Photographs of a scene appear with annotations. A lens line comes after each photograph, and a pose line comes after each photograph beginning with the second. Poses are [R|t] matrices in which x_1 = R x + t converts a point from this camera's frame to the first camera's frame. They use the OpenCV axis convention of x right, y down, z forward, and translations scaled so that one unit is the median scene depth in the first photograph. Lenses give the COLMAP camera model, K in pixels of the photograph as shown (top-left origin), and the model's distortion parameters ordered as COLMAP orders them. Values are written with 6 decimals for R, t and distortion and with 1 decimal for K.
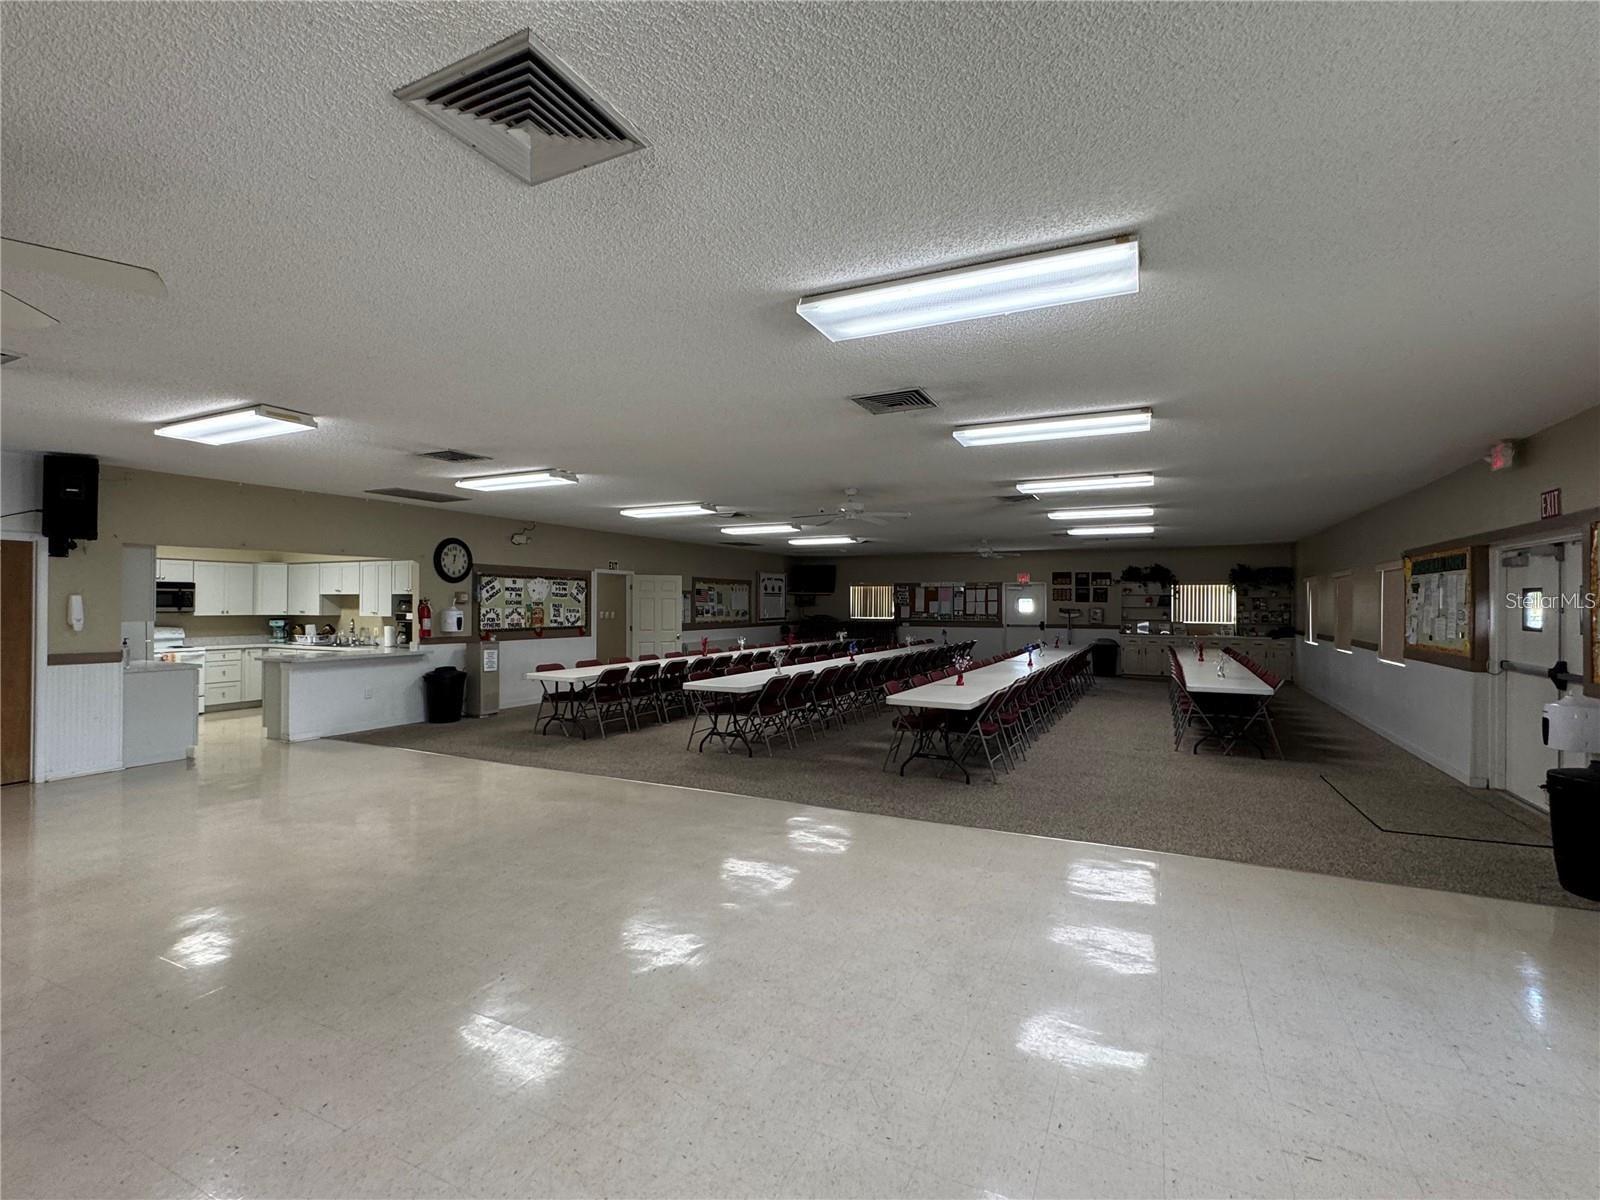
lens RADIAL K [[734.8, 0, 802.8], [0, 734.8, 602.4], [0, 0, 1]] dist [0.000492, 0.000013]
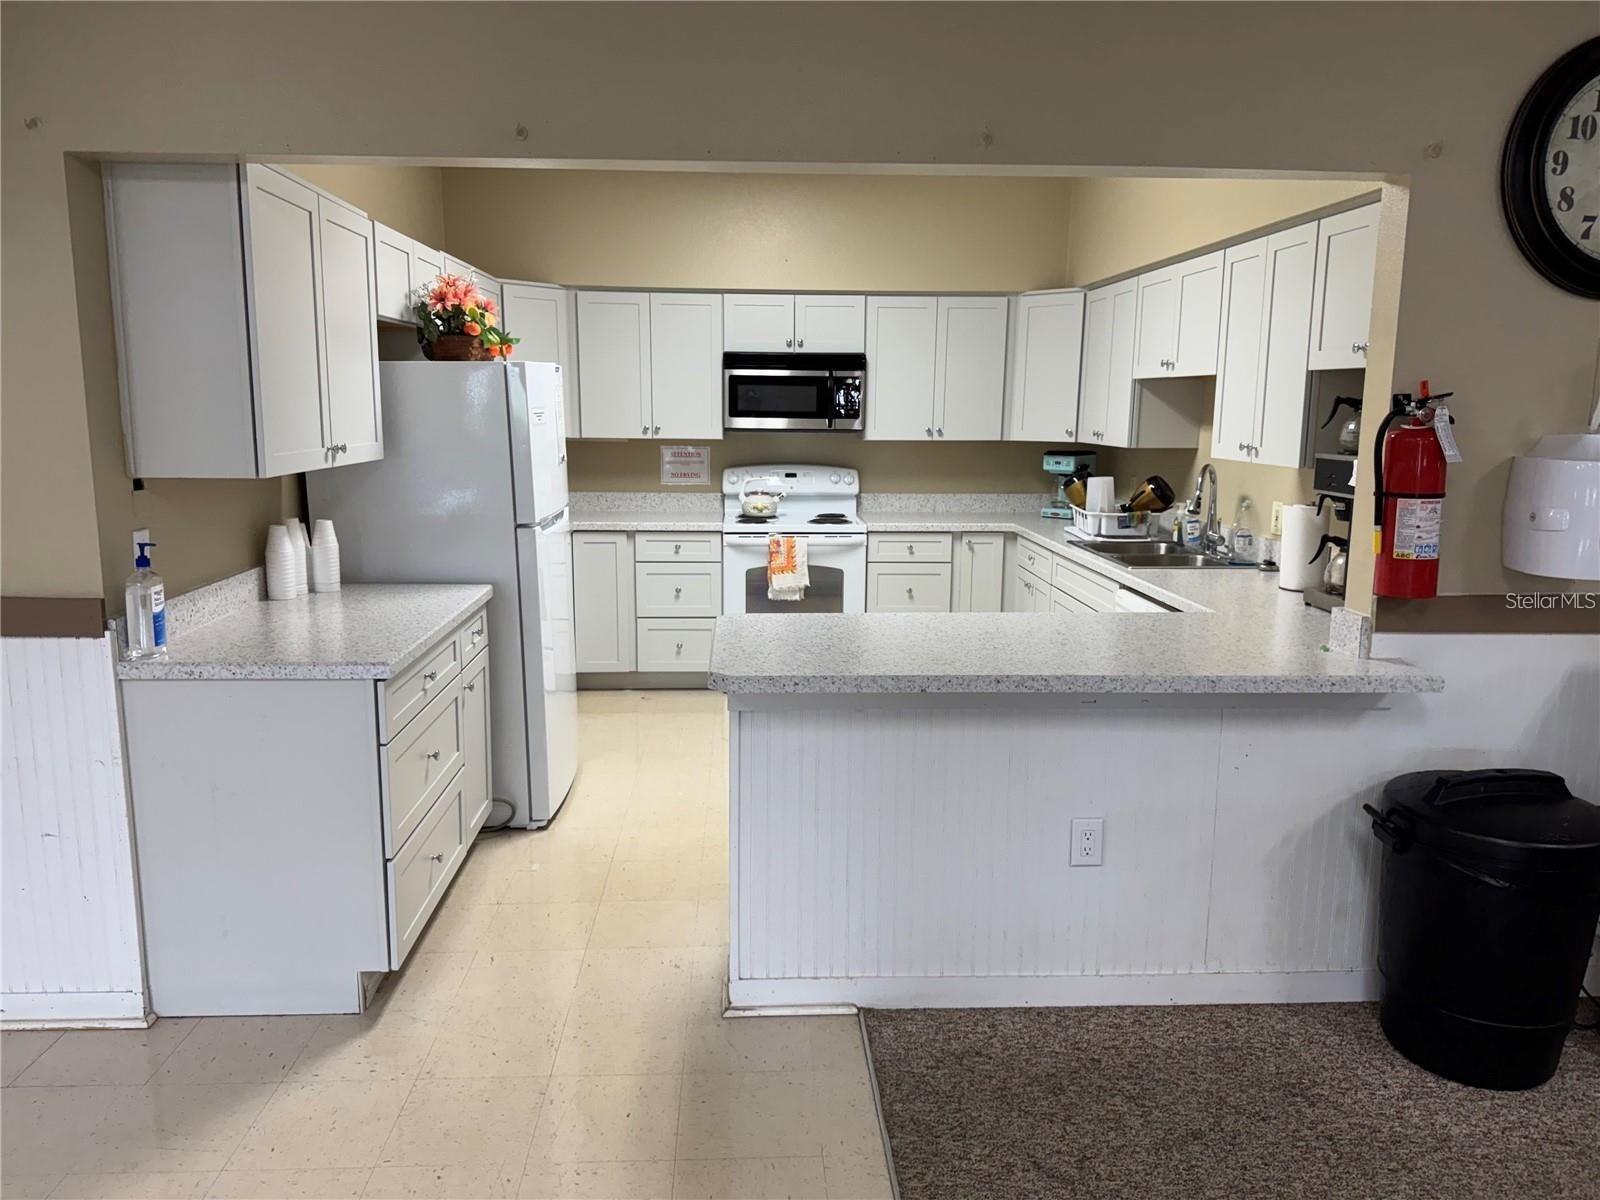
lens RADIAL K [[1129.8, 0, 798.7], [0, 1129.8, 597.7], [0, 0, 1]] dist [0.002182, -0.002384]
pose [[0.492507, 0.145109, -0.858126, -0.299728], [0.001149, 0.985893, 0.167374, 0.000075], [0.870308, -0.083419, 0.485392, 0.632657]]
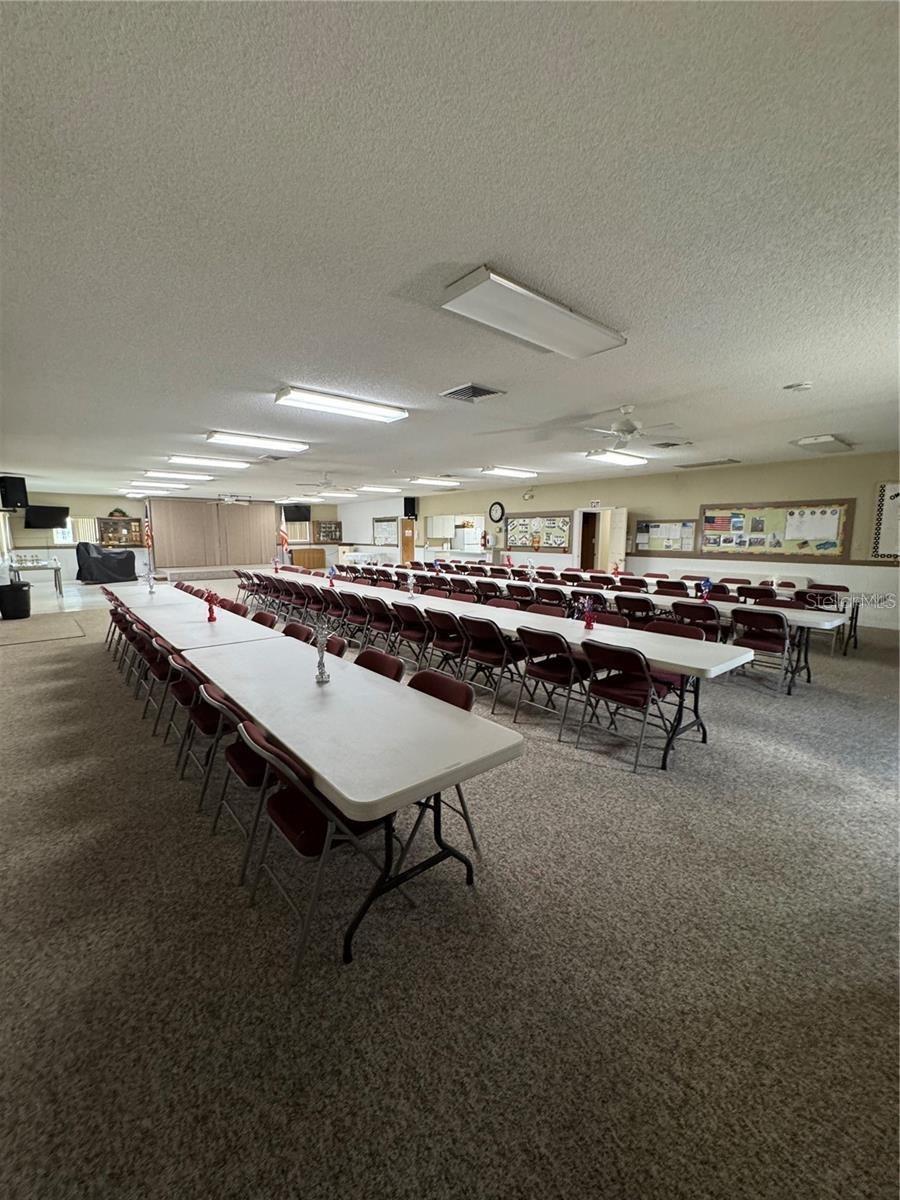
lens RADIAL K [[482.8, 0, 450.4], [0, 482.8, 599.2], [0, 0, 1]] dist [-0.000772, -0.000003]
pose [[-0.406021, 0.116784, -0.906371, 0.820078], [-0.004016, 0.991564, 0.129560, 0.011658], [0.913855, 0.056244, -0.402127, 1.333553]]
